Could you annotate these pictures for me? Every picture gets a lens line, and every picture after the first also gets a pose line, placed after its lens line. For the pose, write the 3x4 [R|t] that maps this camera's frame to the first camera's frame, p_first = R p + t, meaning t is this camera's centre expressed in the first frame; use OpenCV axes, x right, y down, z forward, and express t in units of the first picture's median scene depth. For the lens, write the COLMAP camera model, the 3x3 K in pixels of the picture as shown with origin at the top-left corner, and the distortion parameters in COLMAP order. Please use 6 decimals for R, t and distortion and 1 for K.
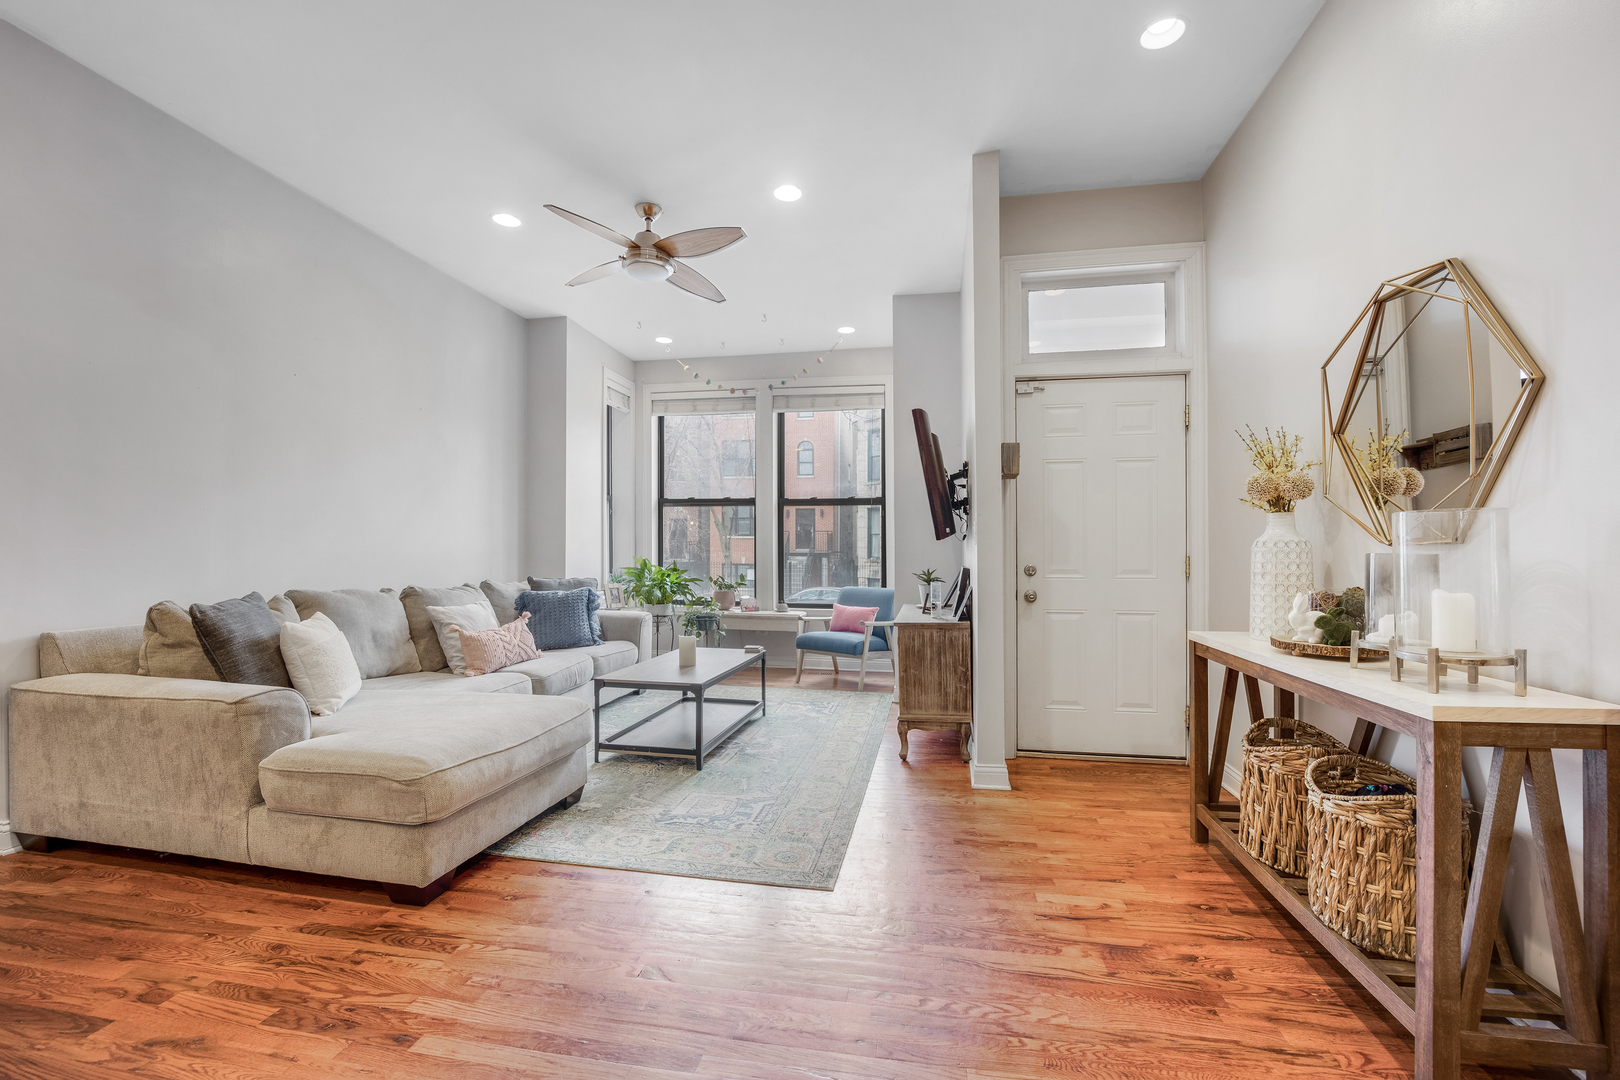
lens RADIAL K [[663.1, 0, 819.6], [0, 663.1, 551.2], [0, 0, 1]] dist [-0.031183, 0.000017]
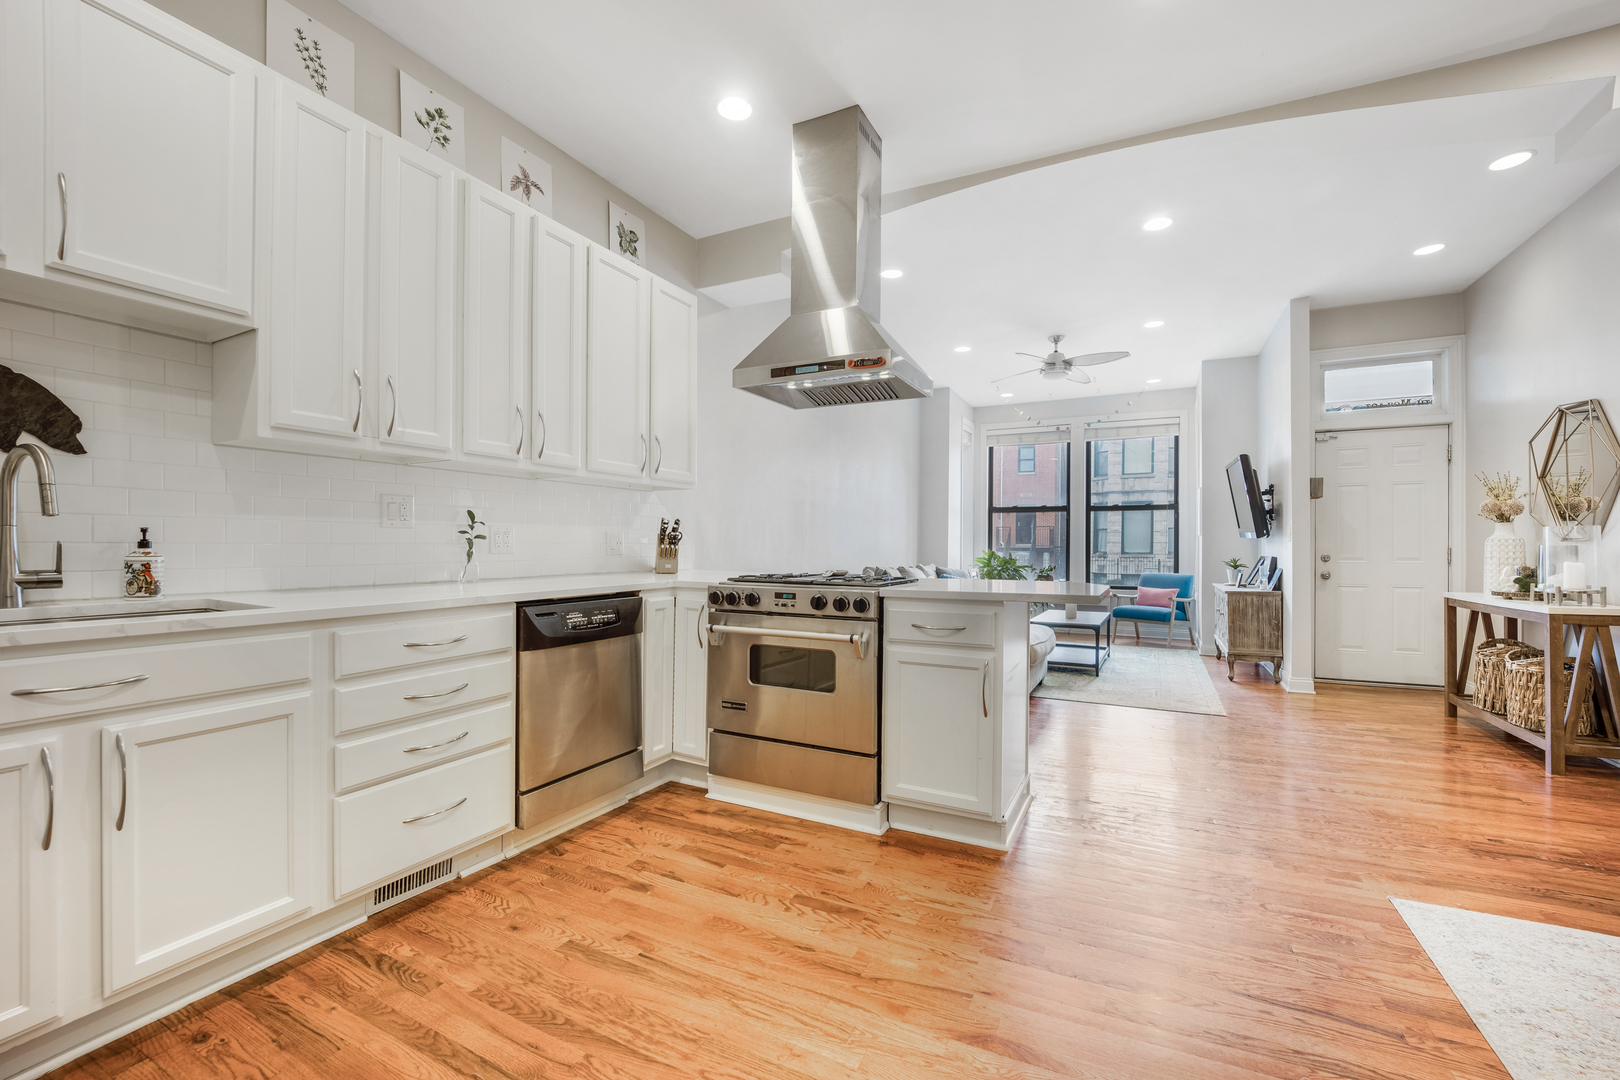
lens RADIAL K [[663.1, 0, 809.5], [0, 663.1, 555.5], [0, 0, 1]] dist [-0.031183, 0.000017]
pose [[0.953459, -0.001315, -0.301520, -0.410498], [0.005358, 0.999907, 0.012581, -0.001489], [0.301475, -0.013611, 0.953377, -0.883358]]
